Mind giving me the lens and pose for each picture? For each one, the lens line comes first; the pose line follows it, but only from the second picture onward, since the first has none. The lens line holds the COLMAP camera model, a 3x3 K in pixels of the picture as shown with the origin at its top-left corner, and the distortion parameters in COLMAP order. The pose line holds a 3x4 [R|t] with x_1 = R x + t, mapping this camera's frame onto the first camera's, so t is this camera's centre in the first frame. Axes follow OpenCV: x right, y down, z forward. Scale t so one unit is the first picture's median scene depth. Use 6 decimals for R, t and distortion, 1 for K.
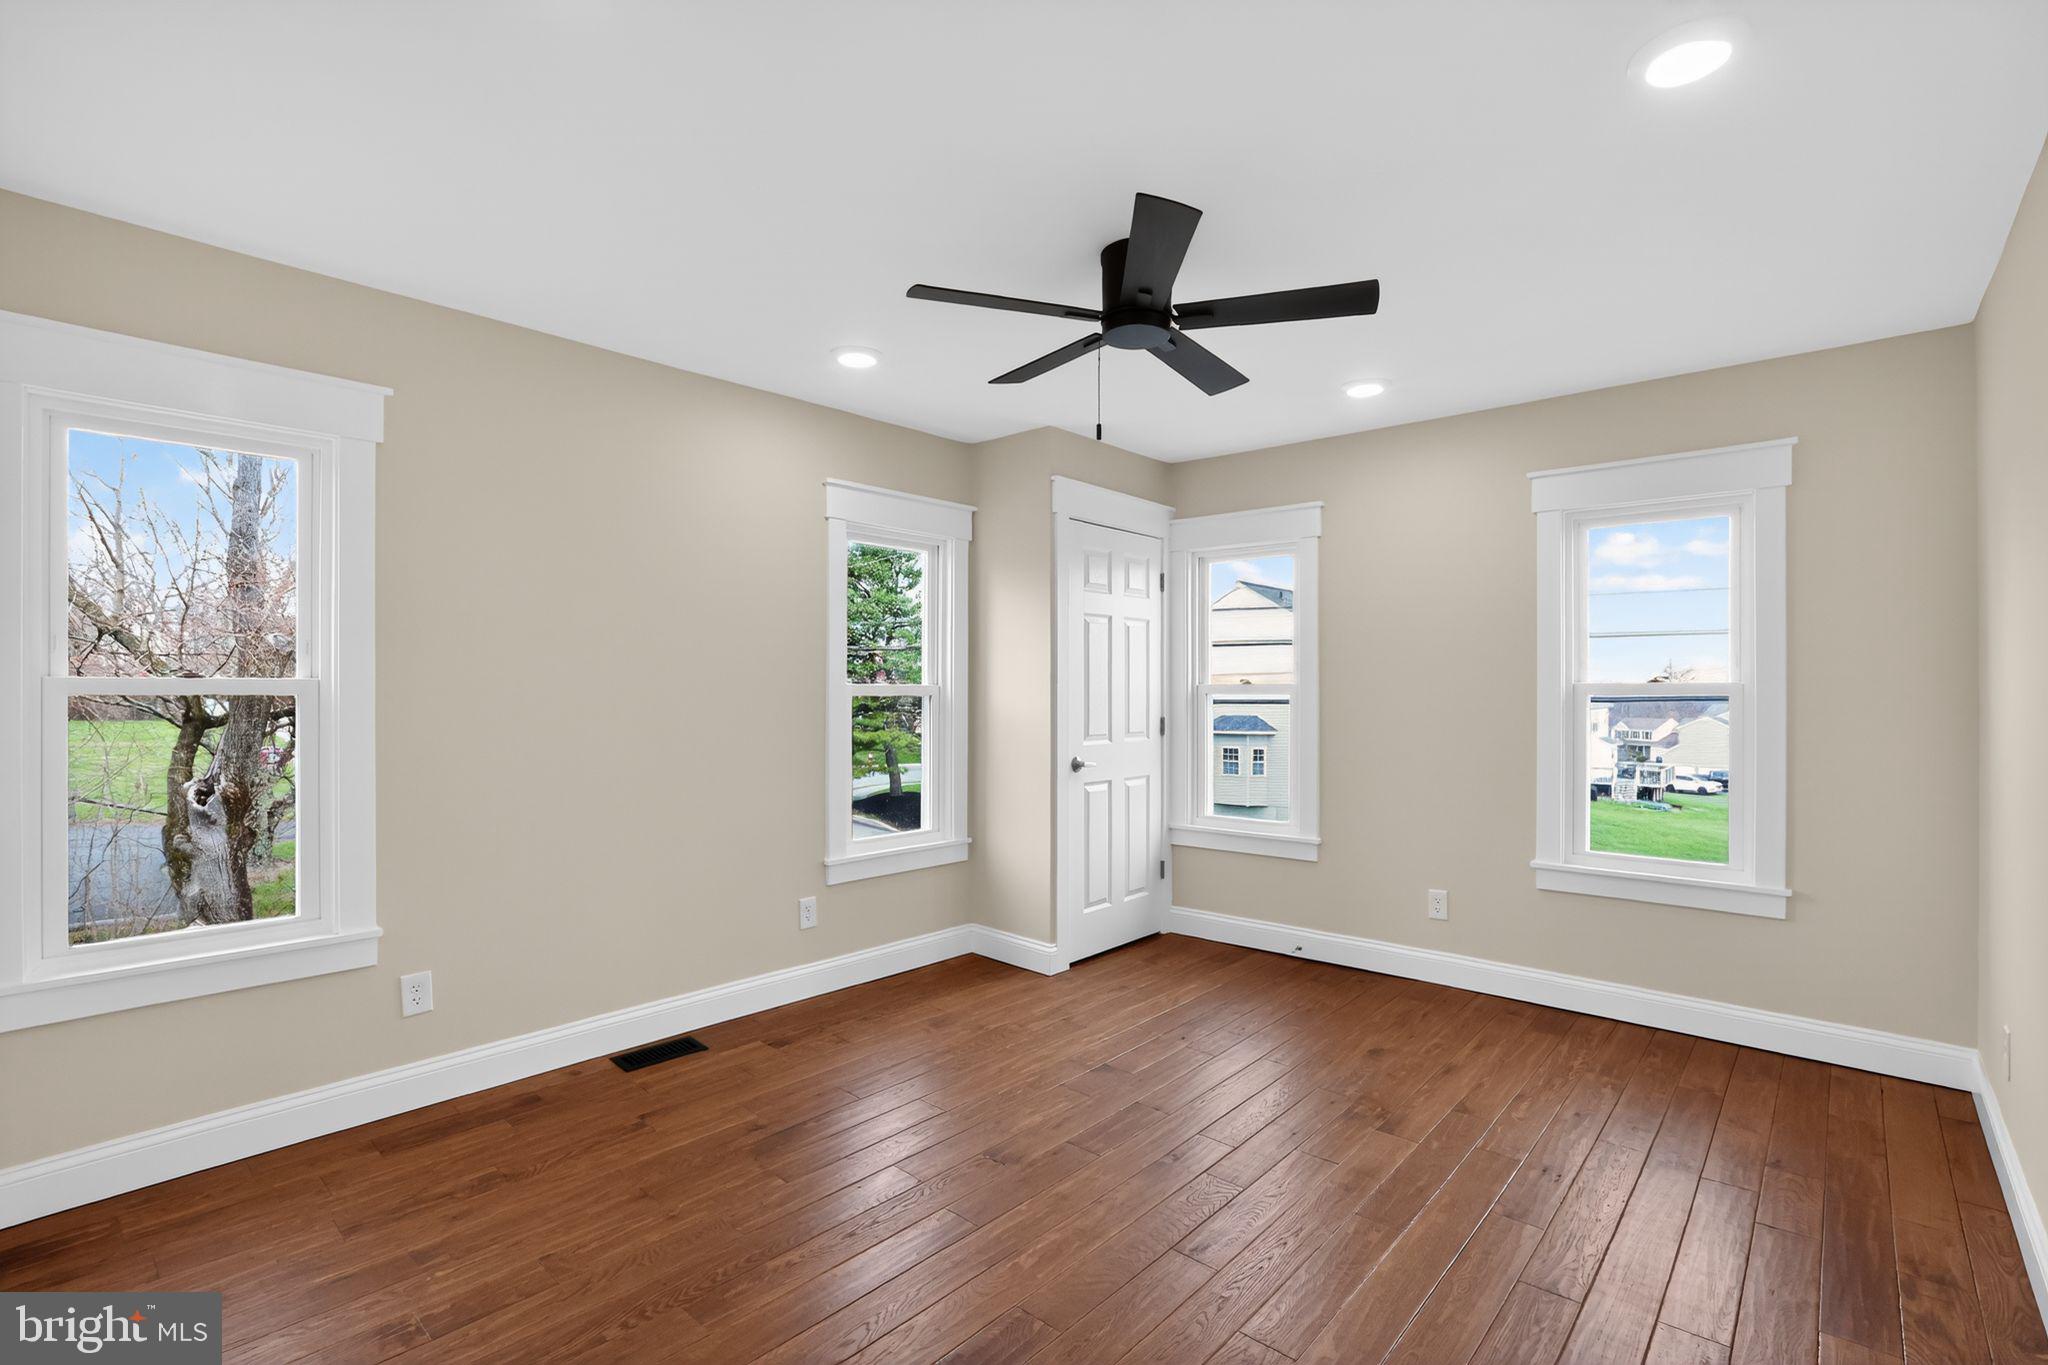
lens RADIAL K [[940.4, 0, 1014.9], [0, 940.4, 684.9], [0, 0, 1]] dist [-0.065429, 0.021255]
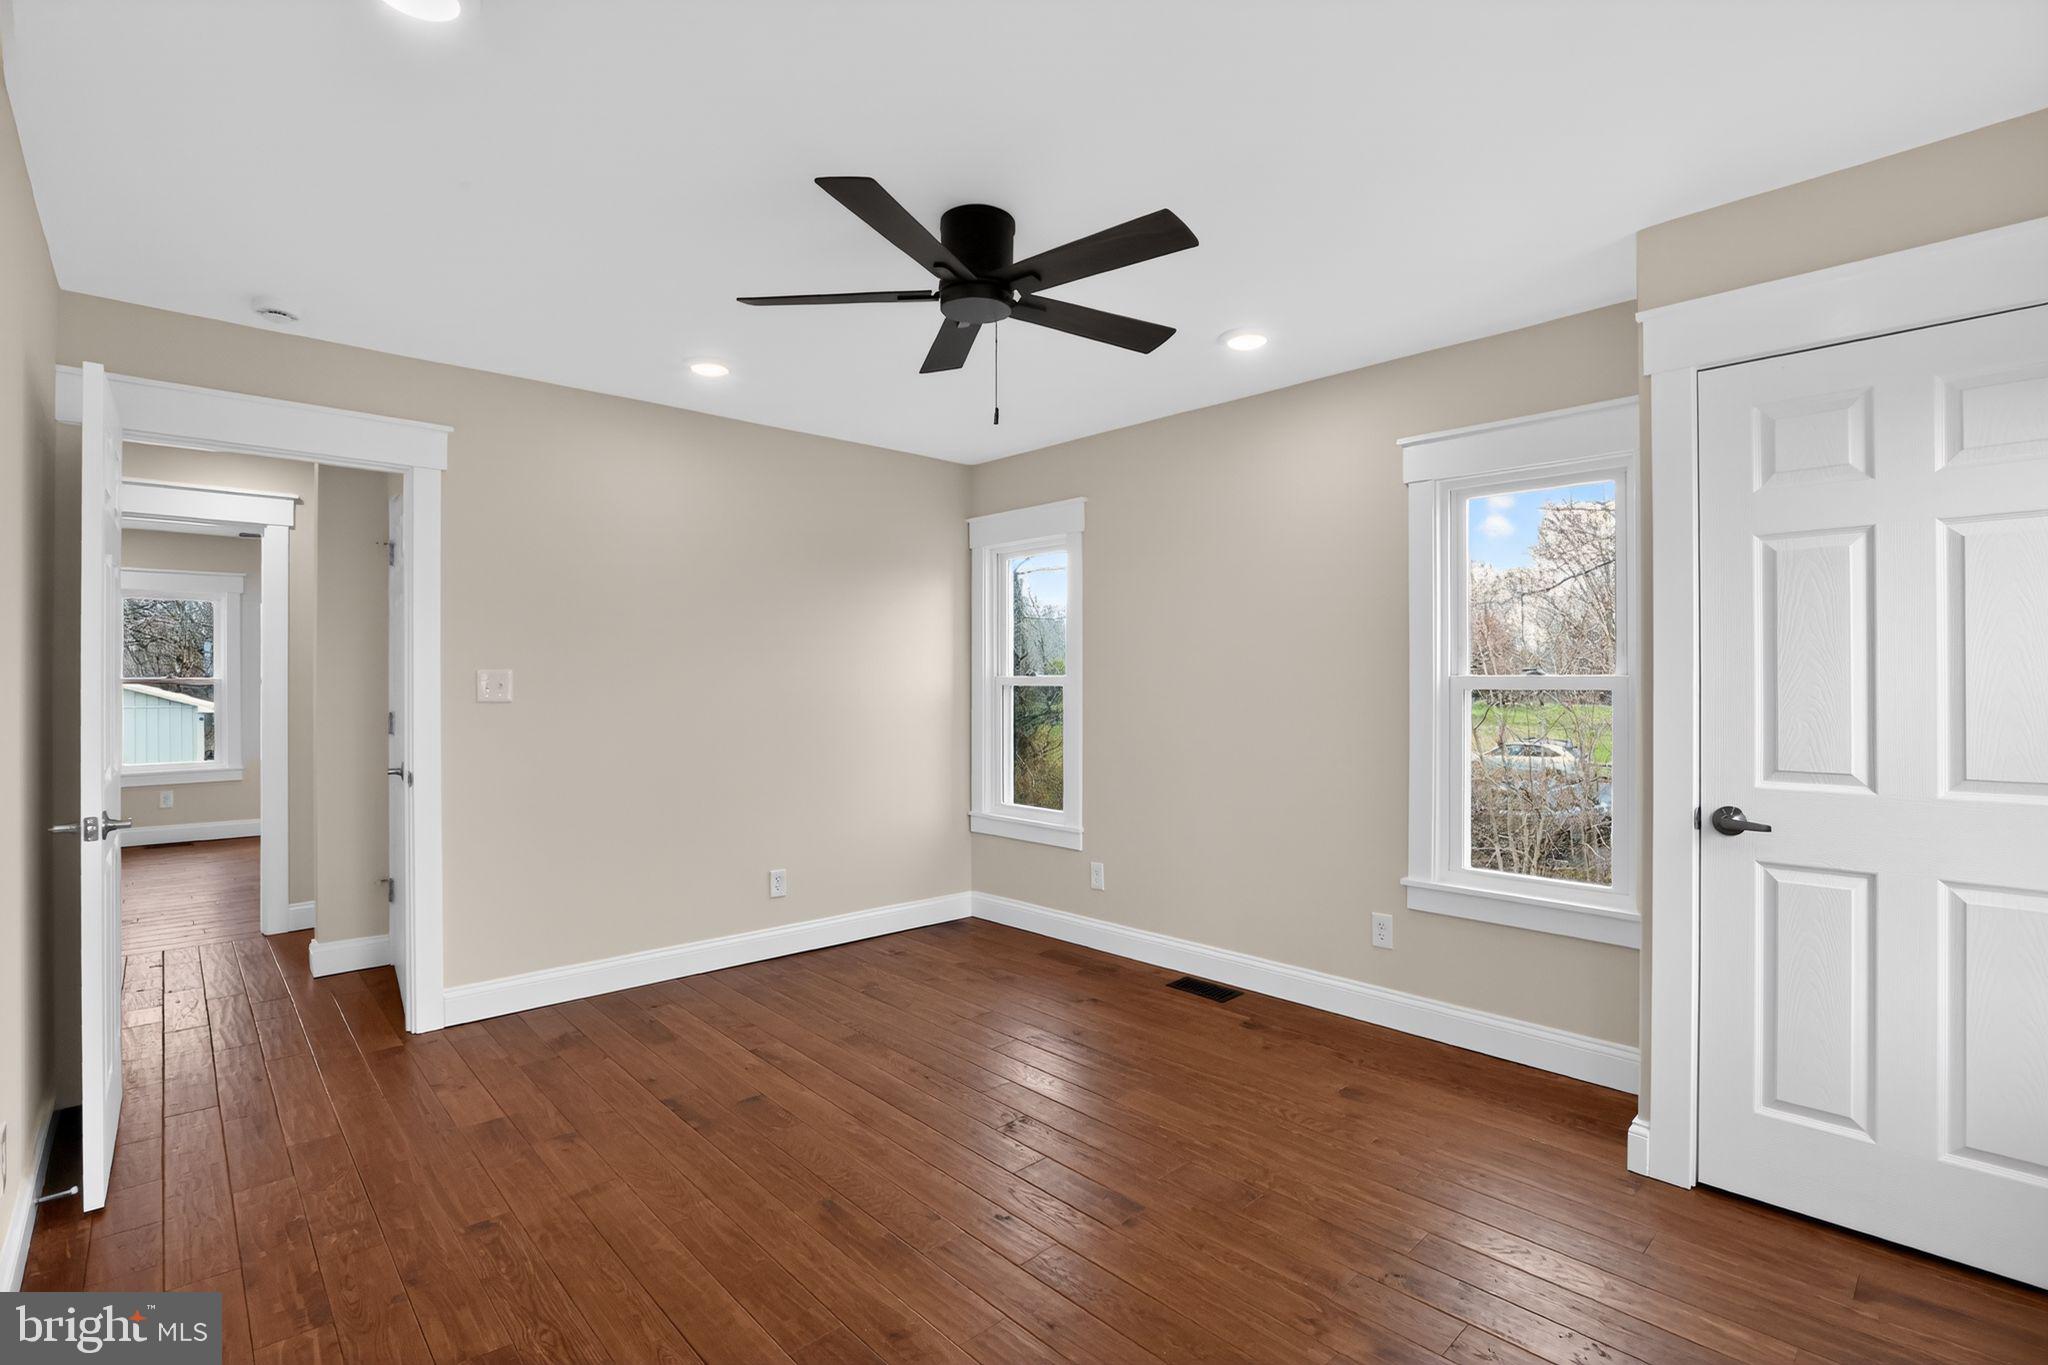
lens RADIAL K [[948.6, 0, 1018.9], [0, 948.6, 684.4], [0, 0, 1]] dist [-0.048073, 0.014968]
pose [[-0.092019, 0.004152, -0.995749, 0.841559], [0.011374, 0.999930, 0.003118, 0.002001], [0.995692, -0.011039, -0.092059, 0.881841]]
